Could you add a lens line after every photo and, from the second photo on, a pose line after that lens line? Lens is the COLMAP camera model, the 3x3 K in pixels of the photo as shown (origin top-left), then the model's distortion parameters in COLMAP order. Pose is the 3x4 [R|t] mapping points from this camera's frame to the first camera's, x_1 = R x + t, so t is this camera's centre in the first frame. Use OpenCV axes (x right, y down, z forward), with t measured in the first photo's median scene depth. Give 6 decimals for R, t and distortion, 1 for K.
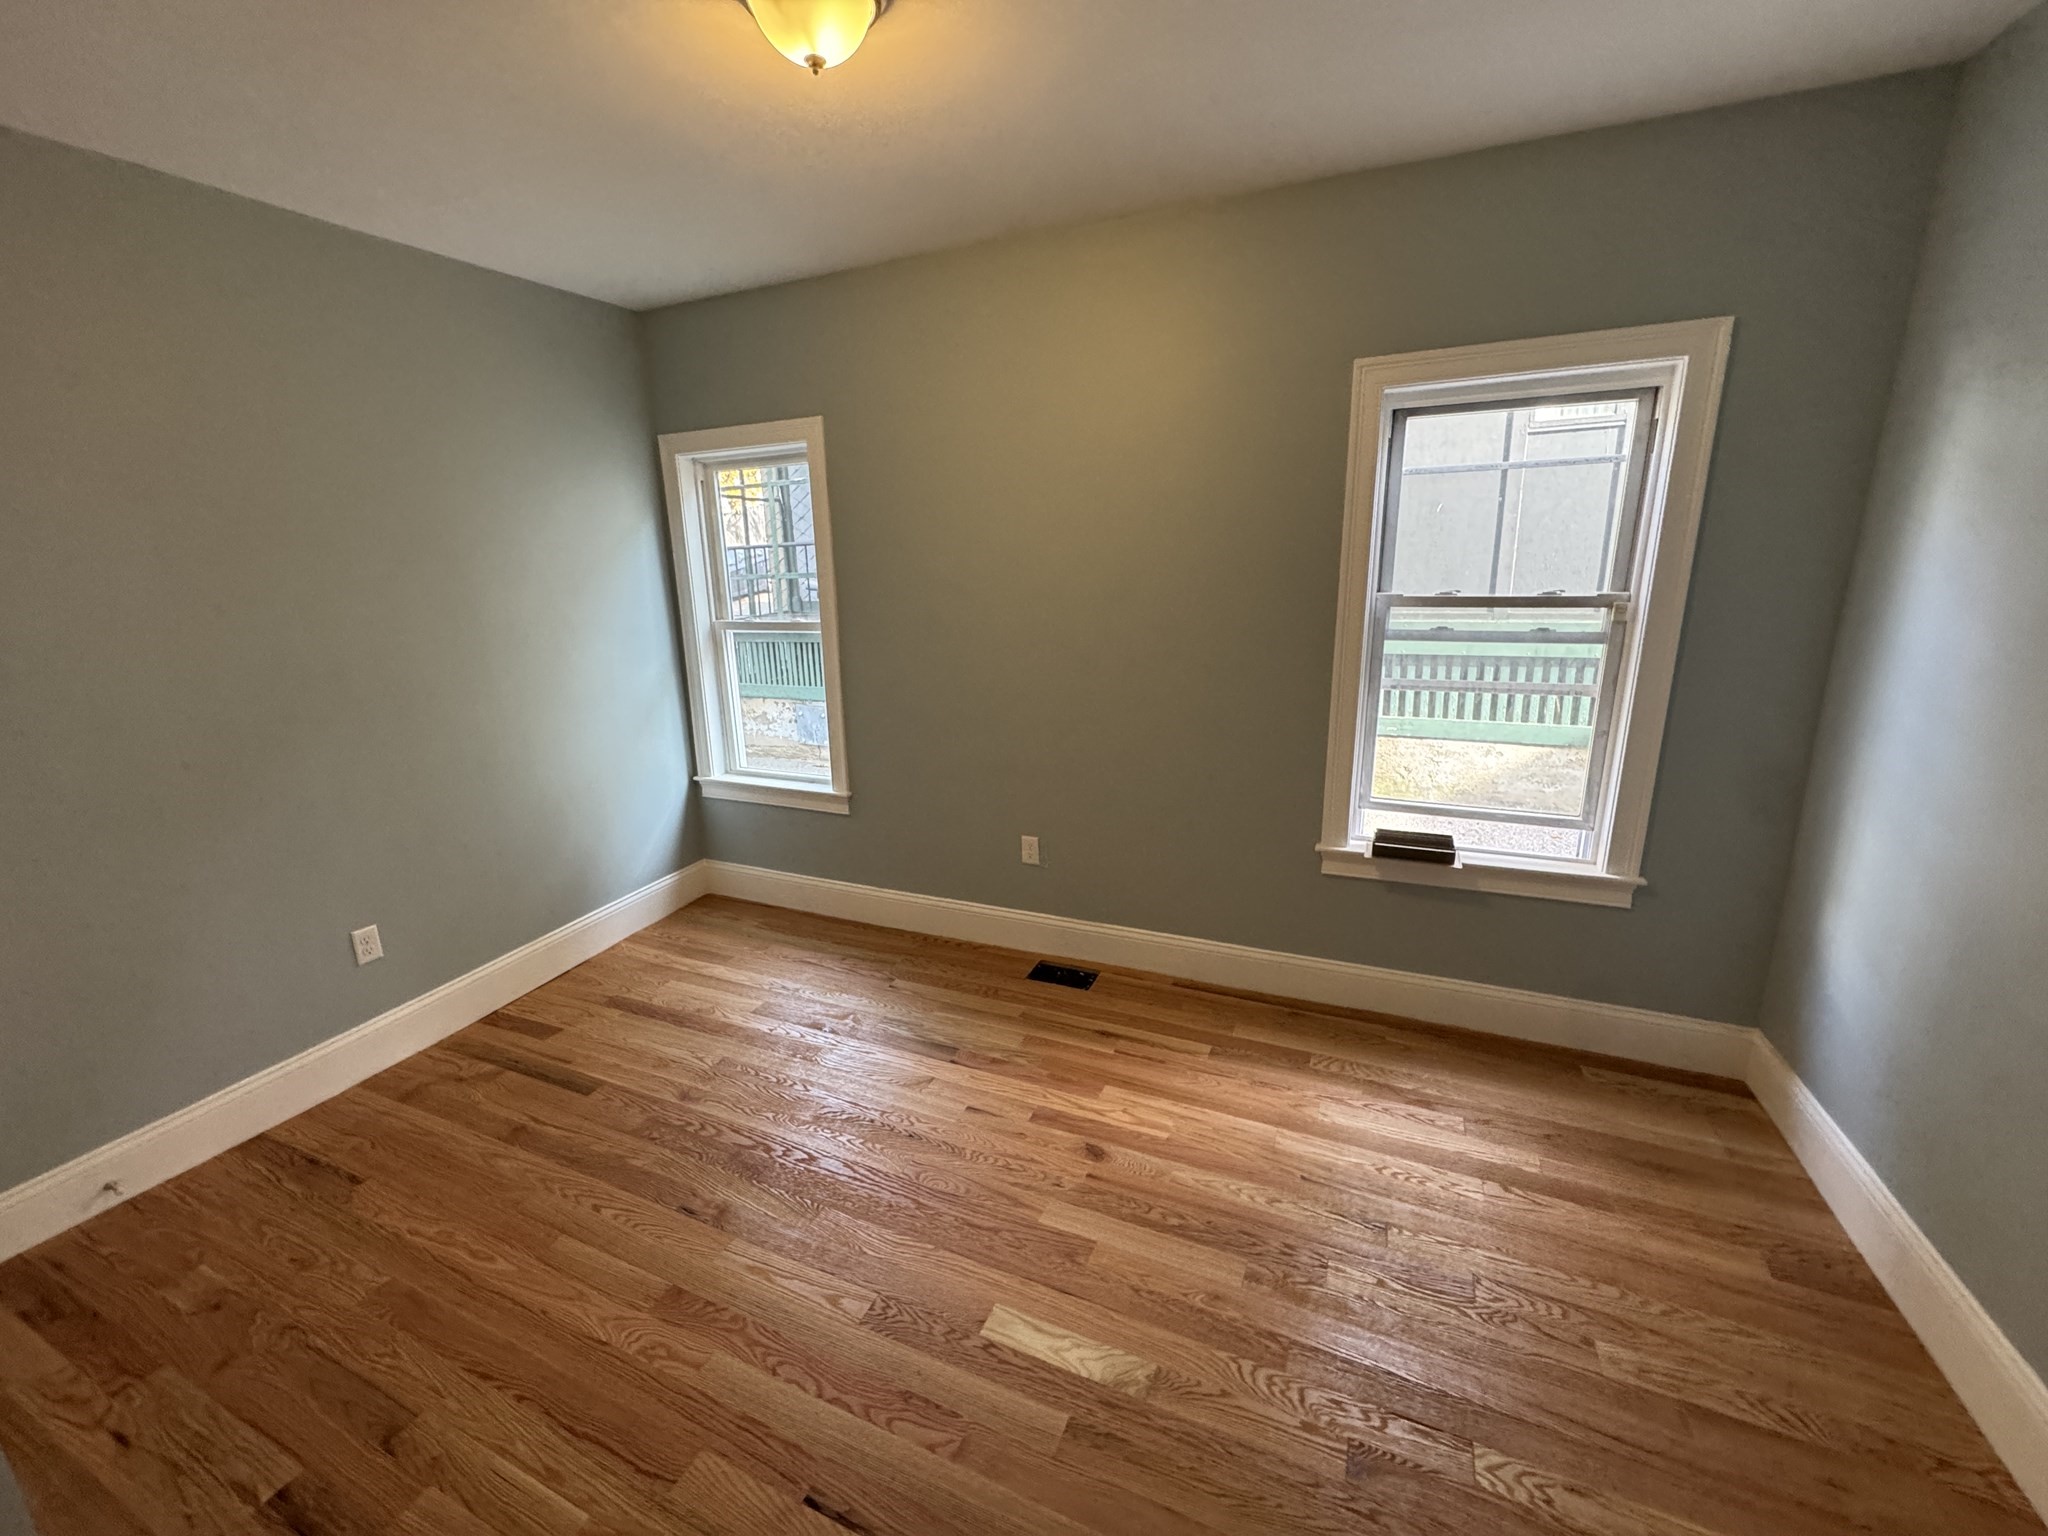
lens RADIAL K [[819.1, 0, 1021.0], [0, 819.1, 771.5], [0, 0, 1]] dist [-0.002132, 0.000417]
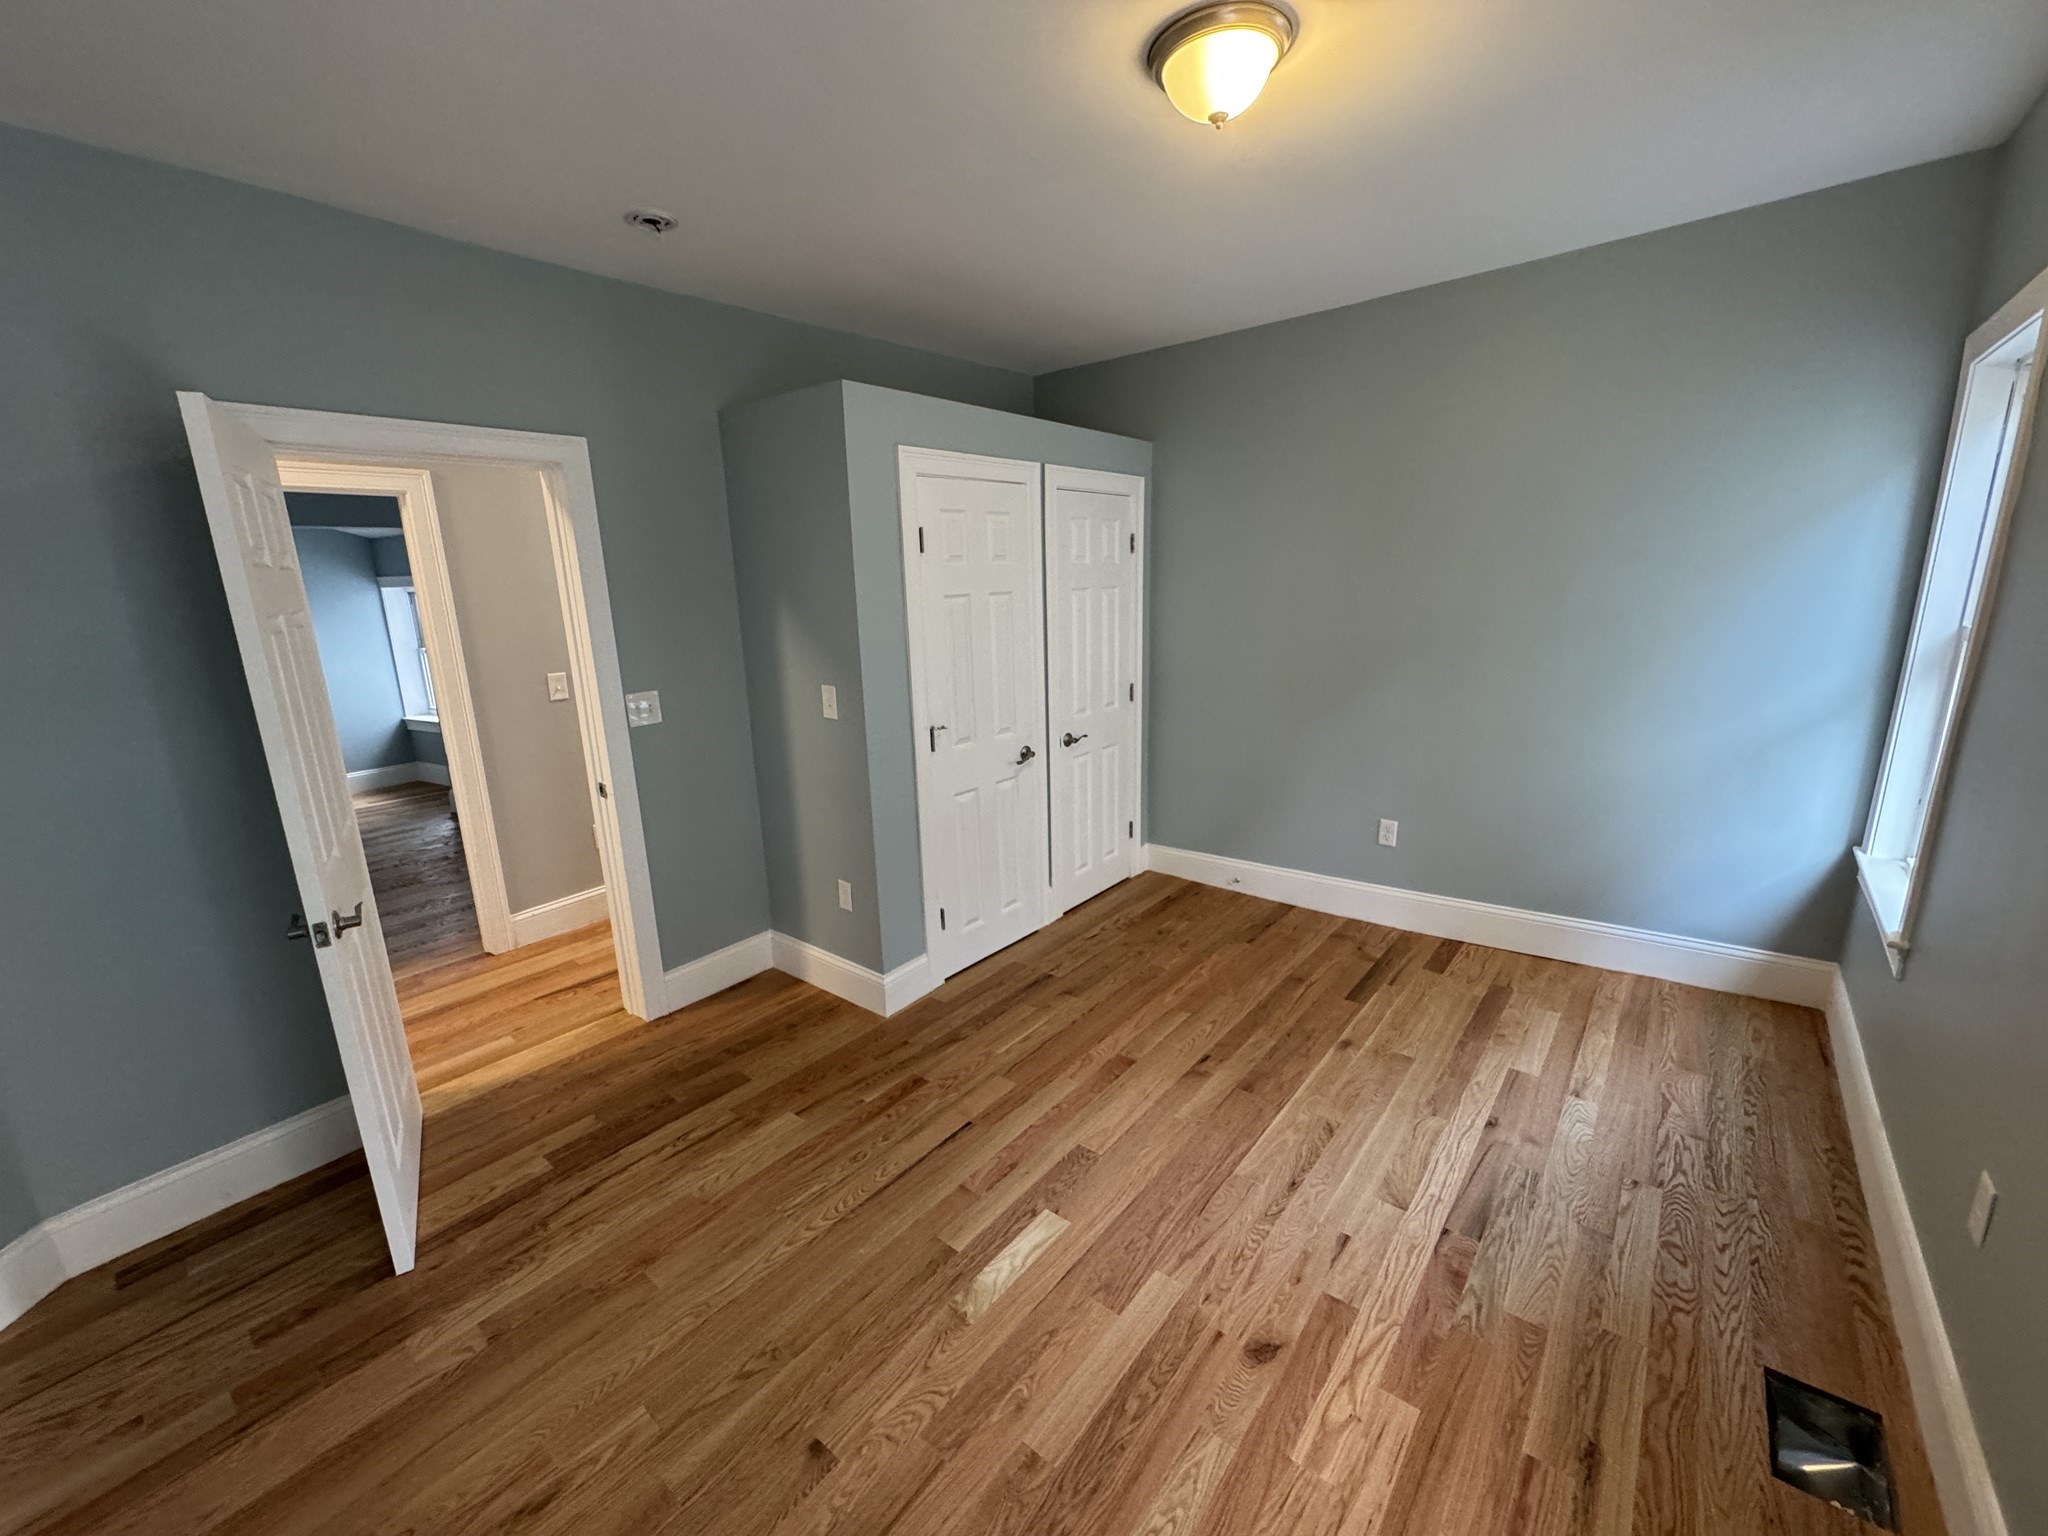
lens RADIAL K [[819.1, 0, 1024.7], [0, 819.1, 768.4], [0, 0, 1]] dist [-0.002132, 0.000417]
pose [[-0.266171, 0.252430, -0.930286, 0.820404], [-0.194922, 0.931068, 0.308413, -0.259994], [0.944012, 0.263424, -0.198619, 0.919160]]
